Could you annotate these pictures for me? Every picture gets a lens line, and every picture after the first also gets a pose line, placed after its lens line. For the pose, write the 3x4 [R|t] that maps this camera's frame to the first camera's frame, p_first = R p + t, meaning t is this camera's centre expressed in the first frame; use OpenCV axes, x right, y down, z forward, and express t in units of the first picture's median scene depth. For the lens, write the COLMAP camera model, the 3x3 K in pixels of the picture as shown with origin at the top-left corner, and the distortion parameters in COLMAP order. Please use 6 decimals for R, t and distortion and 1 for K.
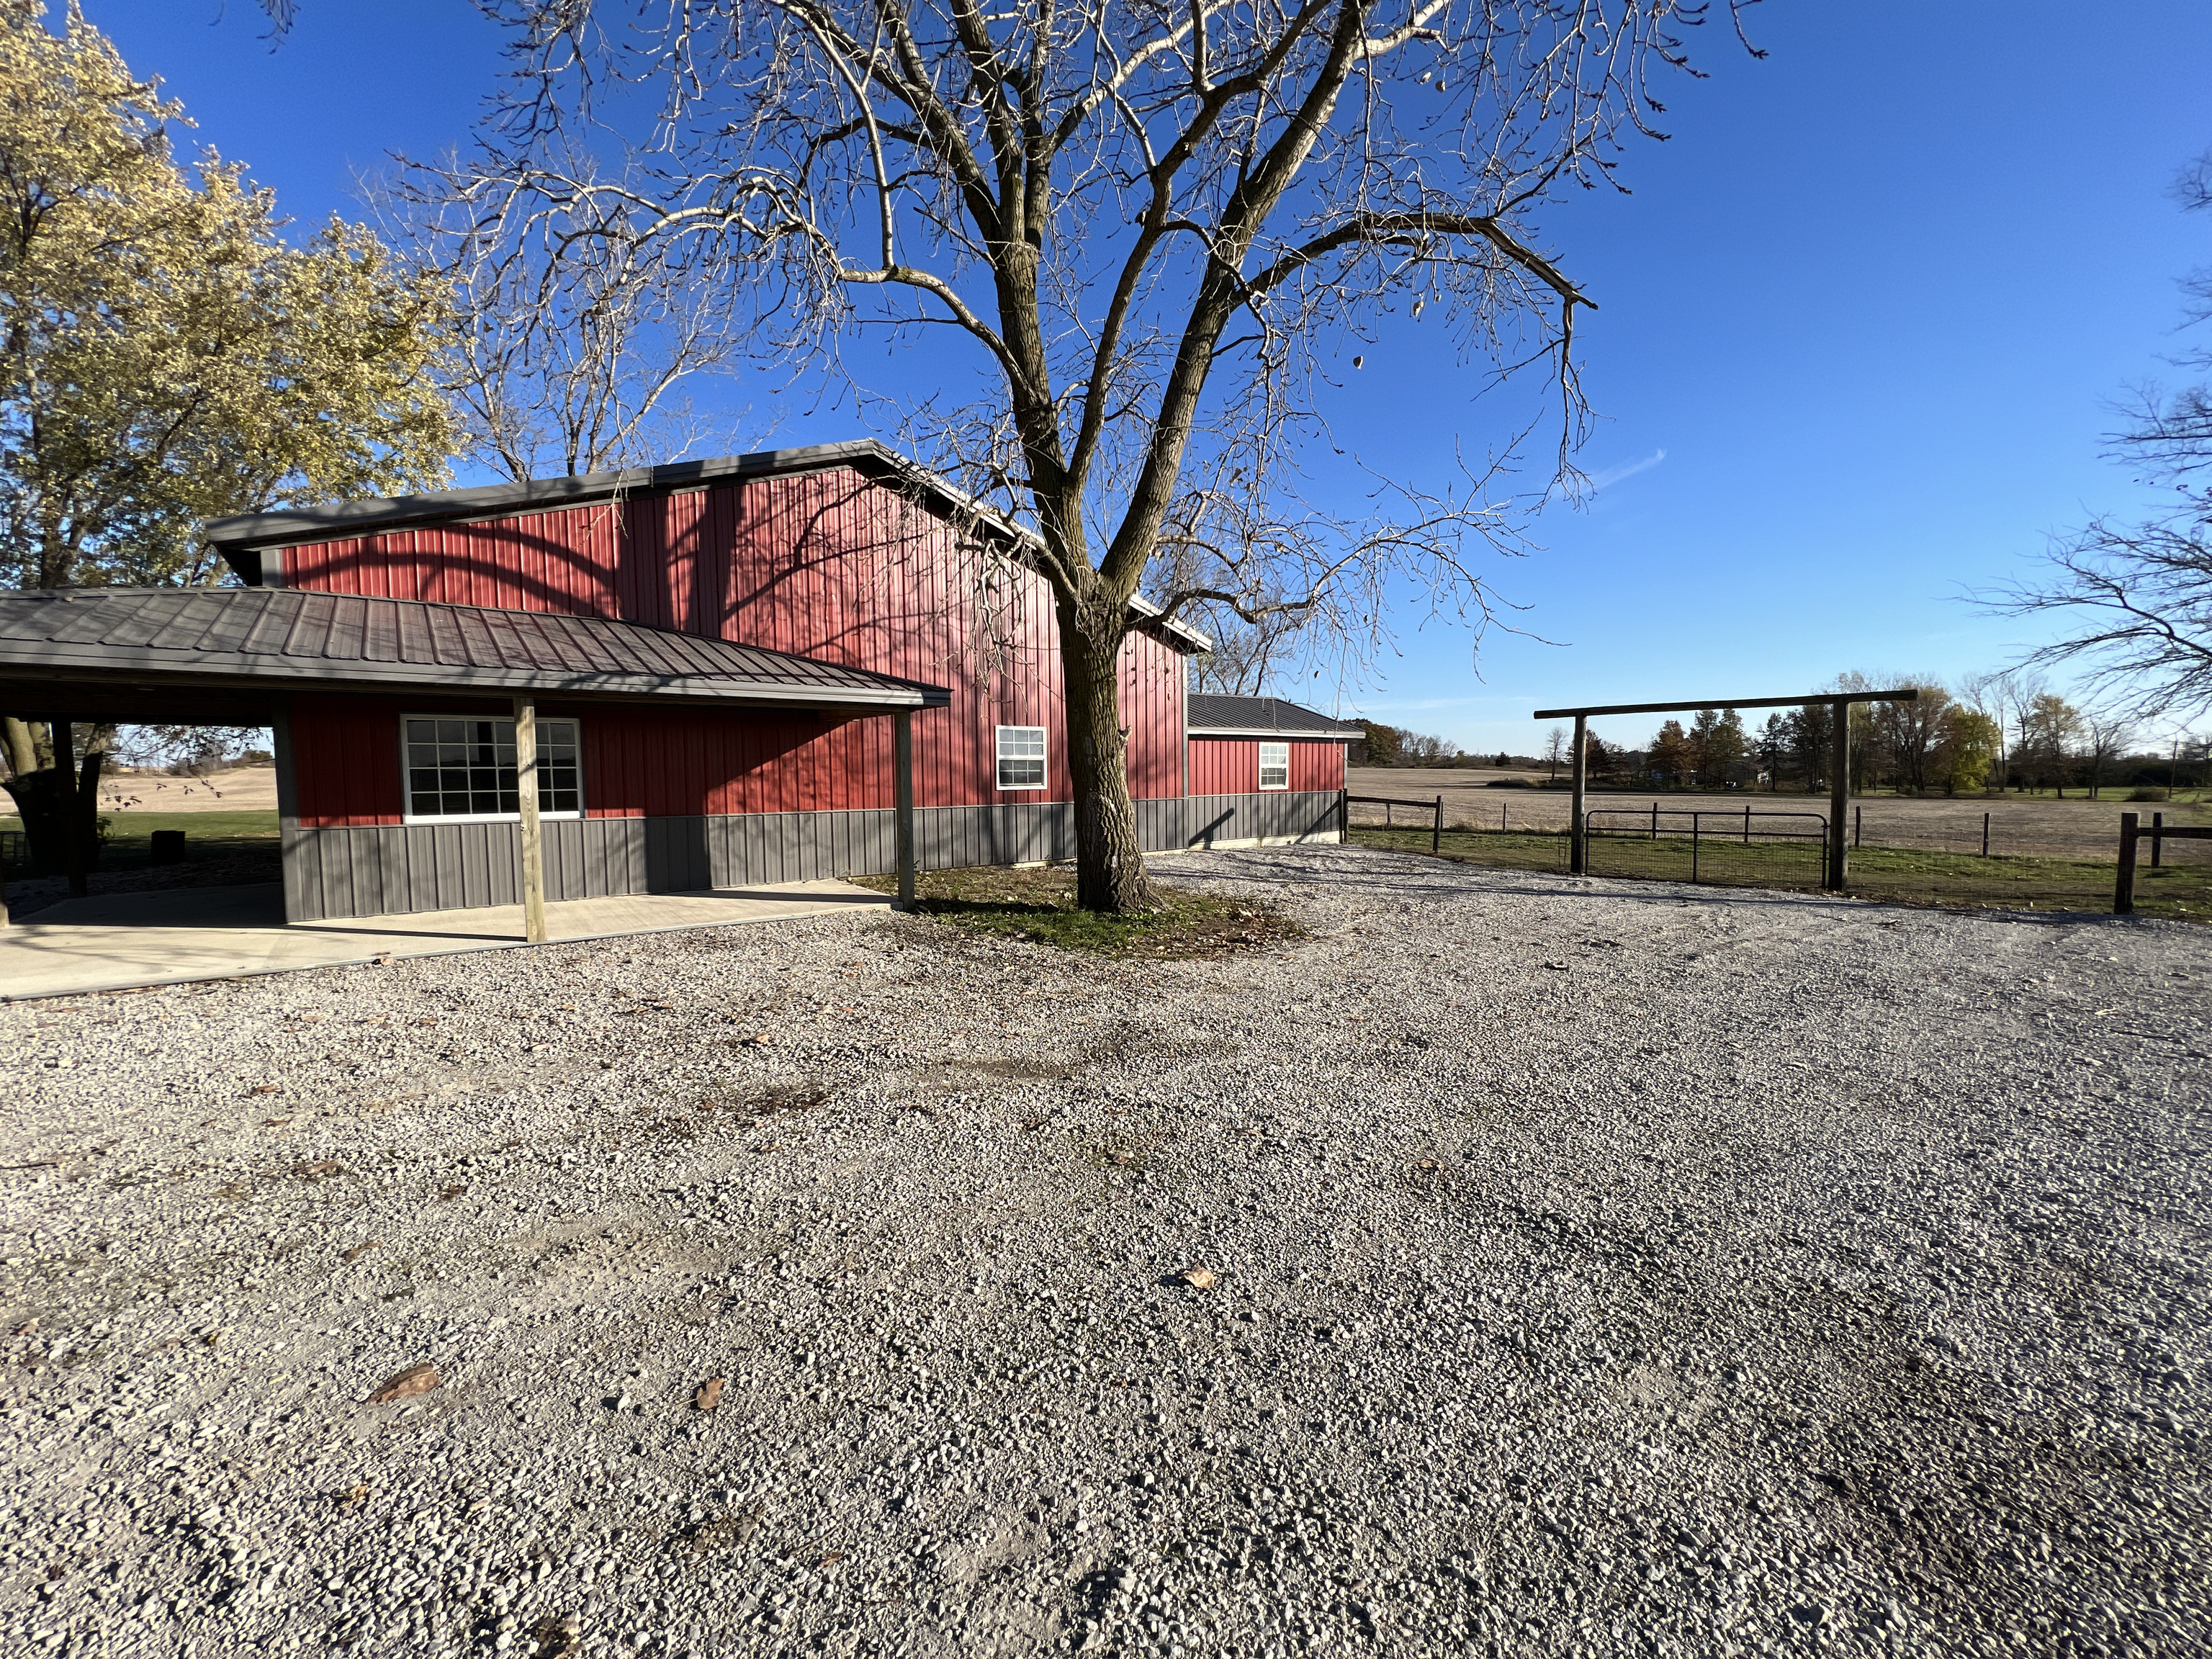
lens RADIAL K [[885.1, 0, 1103.4], [0, 885.1, 827.2], [0, 0, 1]] dist [-0.000136, 0.000301]
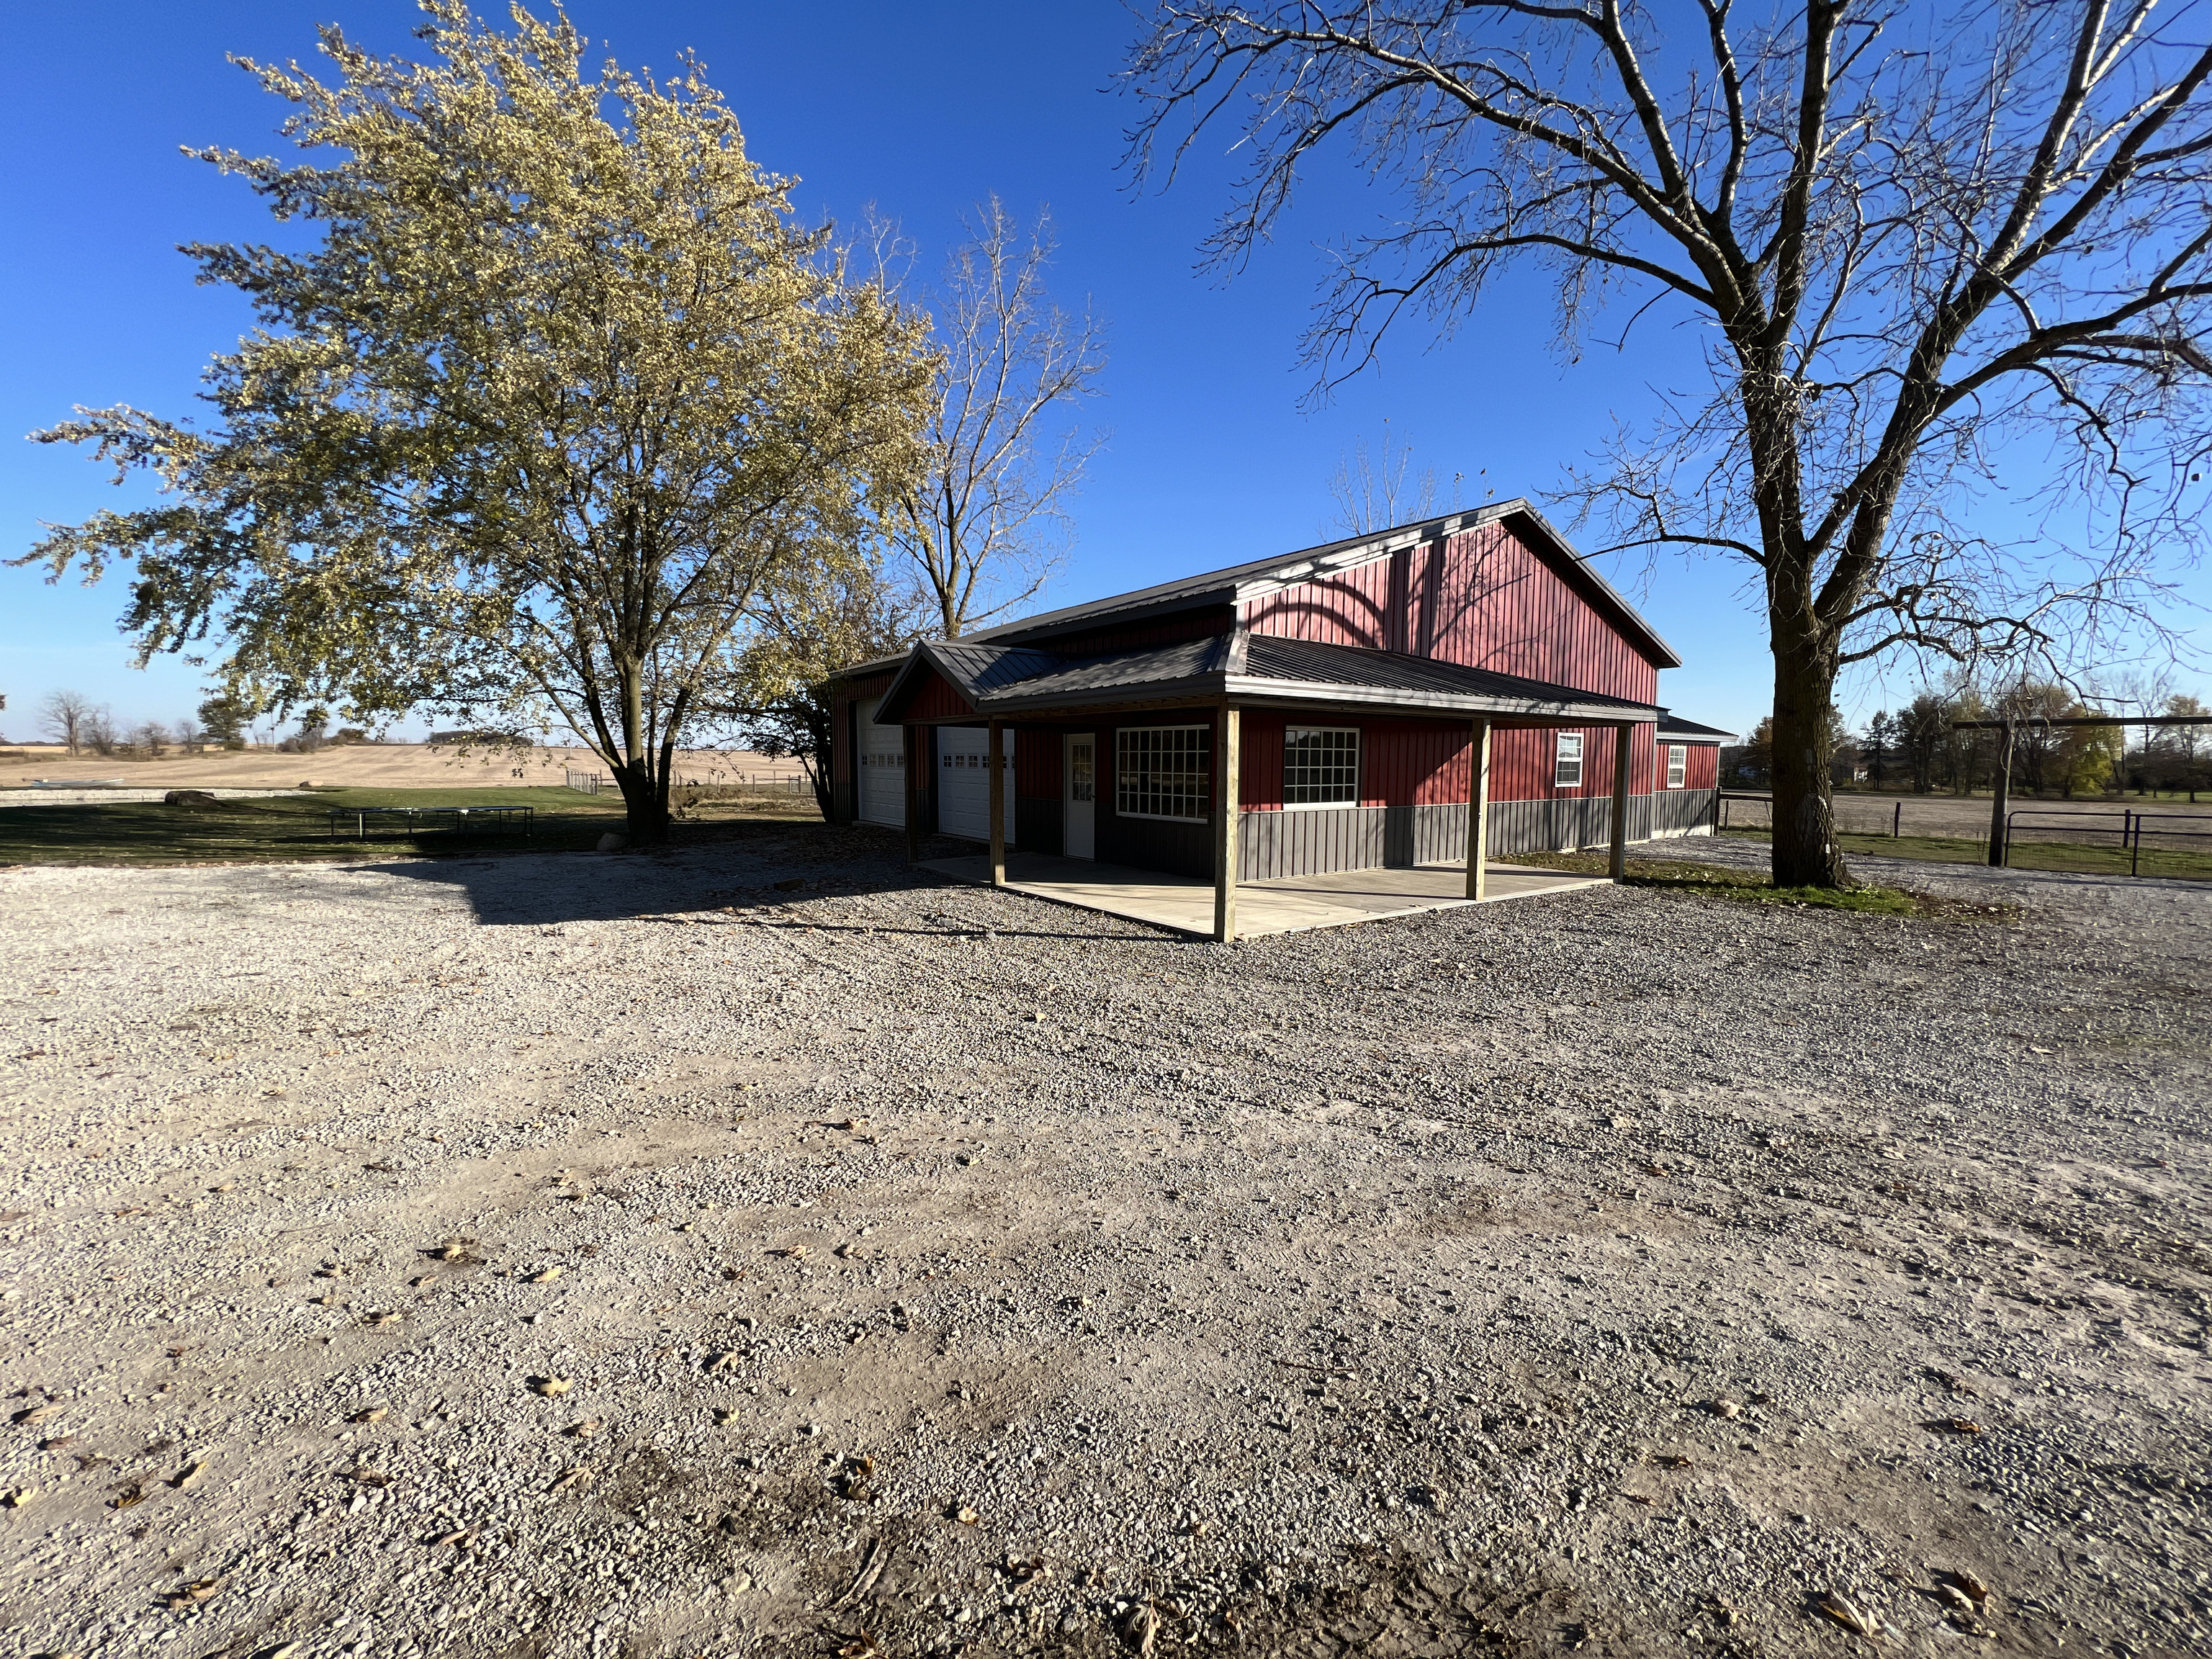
lens RADIAL K [[885.1, 0, 1108.4], [0, 885.1, 835.1], [0, 0, 1]] dist [-0.000136, 0.000301]
pose [[0.999050, 0.016914, -0.040159, -0.793972], [-0.016010, 0.999613, 0.022735, 0.006494], [0.040528, -0.022071, 0.998935, -0.255759]]
